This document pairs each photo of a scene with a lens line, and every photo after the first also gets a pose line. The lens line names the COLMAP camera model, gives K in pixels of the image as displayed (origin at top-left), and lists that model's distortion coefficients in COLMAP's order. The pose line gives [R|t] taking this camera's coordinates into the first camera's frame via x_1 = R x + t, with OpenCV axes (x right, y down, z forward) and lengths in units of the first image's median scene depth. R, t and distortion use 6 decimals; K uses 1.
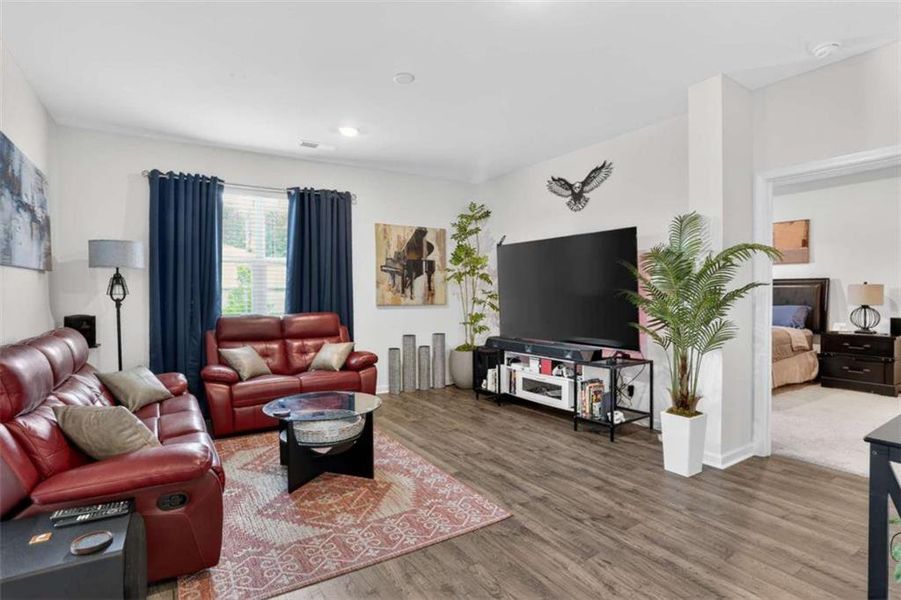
lens RADIAL K [[459.8, 0, 437.3], [0, 459.8, 297.4], [0, 0, 1]] dist [-0.035632, 0.000177]
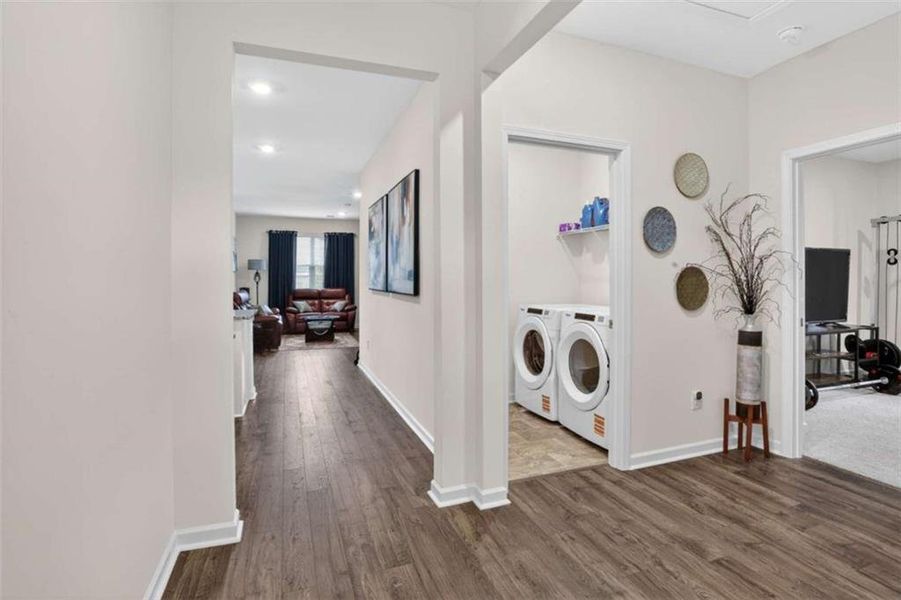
lens RADIAL K [[447.4, 0, 450.5], [0, 447.4, 264.3], [0, 0, 1]] dist [-0.079124, 0.024247]
pose [[0.981640, -0.006641, -0.190626, 0.818666], [-0.000381, 0.999323, -0.036777, -0.002468], [0.190741, 0.036174, 0.980974, -1.206524]]
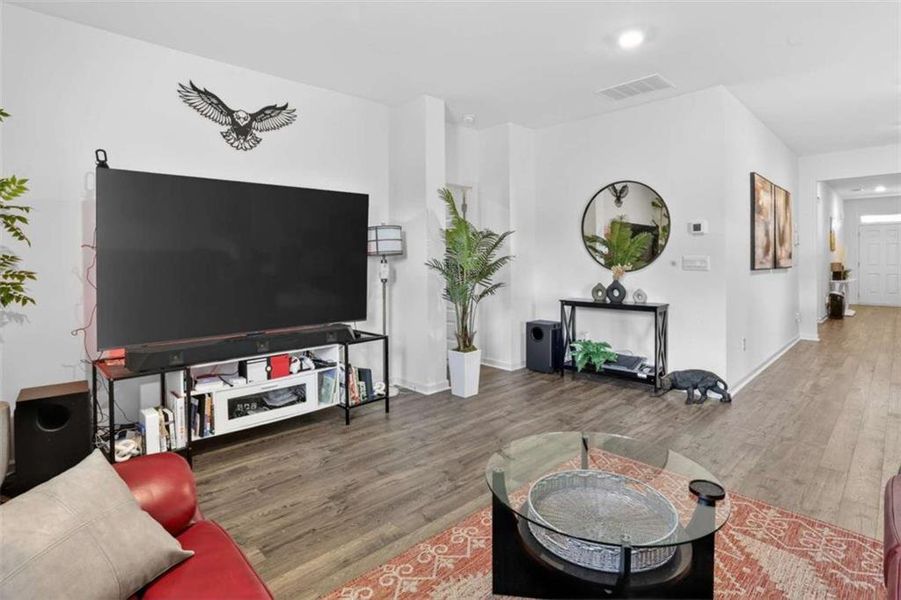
lens RADIAL K [[447.4, 0, 450.5], [0, 447.4, 264.3], [0, 0, 1]] dist [-0.079124, 0.024247]
pose [[-0.208966, 0.000930, 0.977922, -0.495657], [0.022860, 0.999731, 0.003934, -0.001550], [-0.977656, 0.023178, -0.208931, 0.916327]]
